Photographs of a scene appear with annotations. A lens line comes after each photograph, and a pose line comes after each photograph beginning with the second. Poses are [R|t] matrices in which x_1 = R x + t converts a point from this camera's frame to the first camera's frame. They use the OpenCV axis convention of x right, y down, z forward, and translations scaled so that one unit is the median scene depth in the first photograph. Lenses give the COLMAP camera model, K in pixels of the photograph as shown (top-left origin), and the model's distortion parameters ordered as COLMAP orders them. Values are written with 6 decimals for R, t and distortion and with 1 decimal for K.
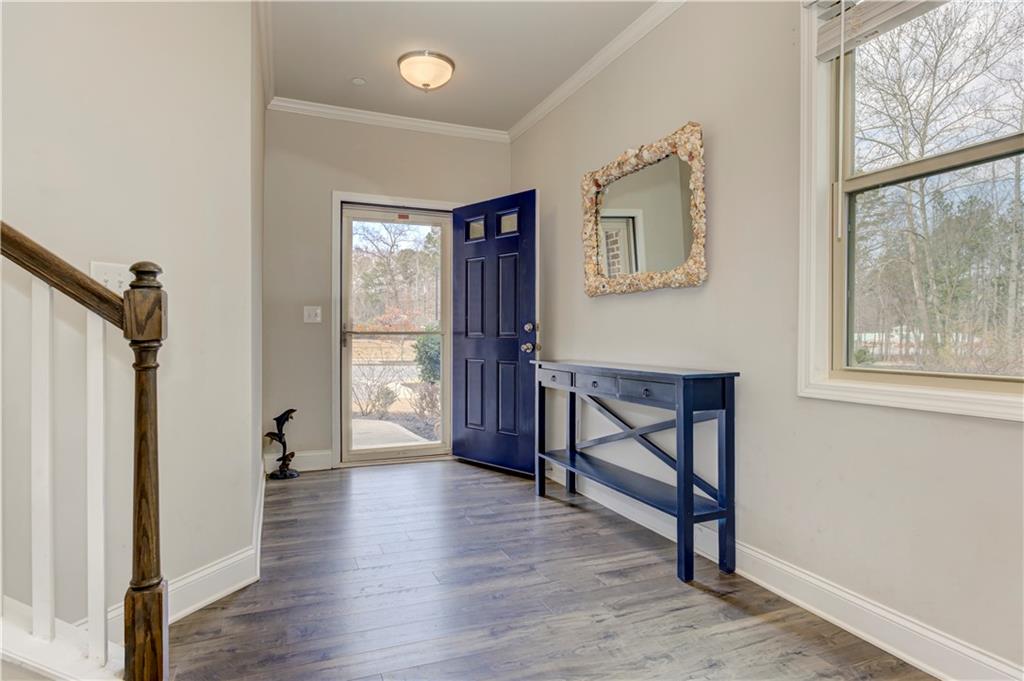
lens RADIAL K [[573.0, 0, 507.1], [0, 573.0, 338.0], [0, 0, 1]] dist [-0.015772, 0.001021]
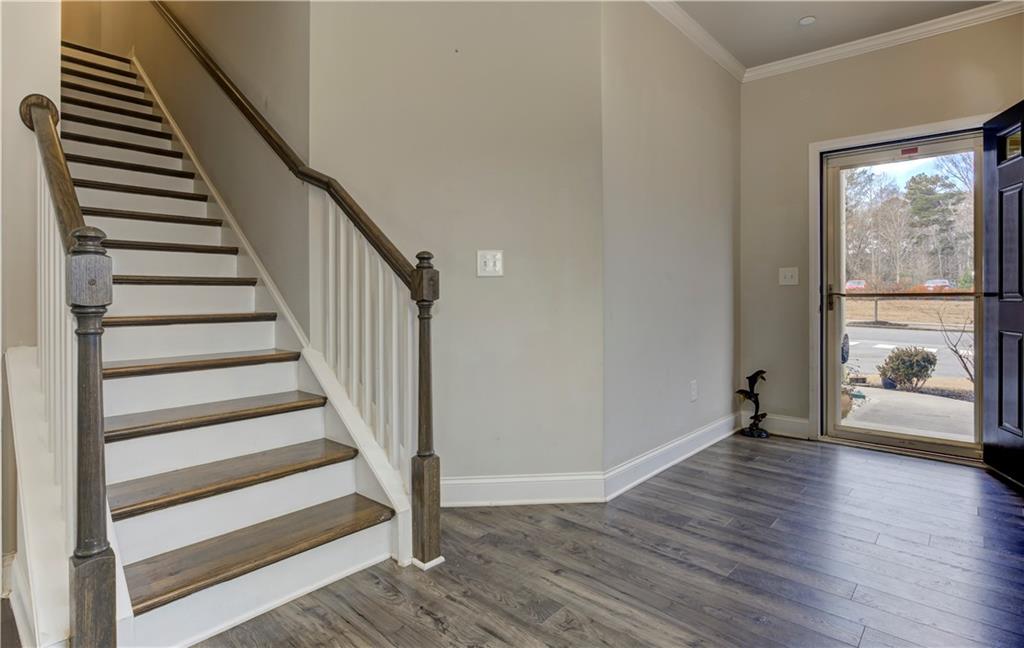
lens RADIAL K [[541.1, 0, 533.1], [0, 541.1, 292.4], [0, 0, 1]] dist [-0.000275, 0.000180]
pose [[0.447250, -0.008718, -0.894366, 0.302223], [-0.003584, 0.999927, -0.011539, -0.000927], [0.894402, 0.008366, 0.447186, 0.206859]]
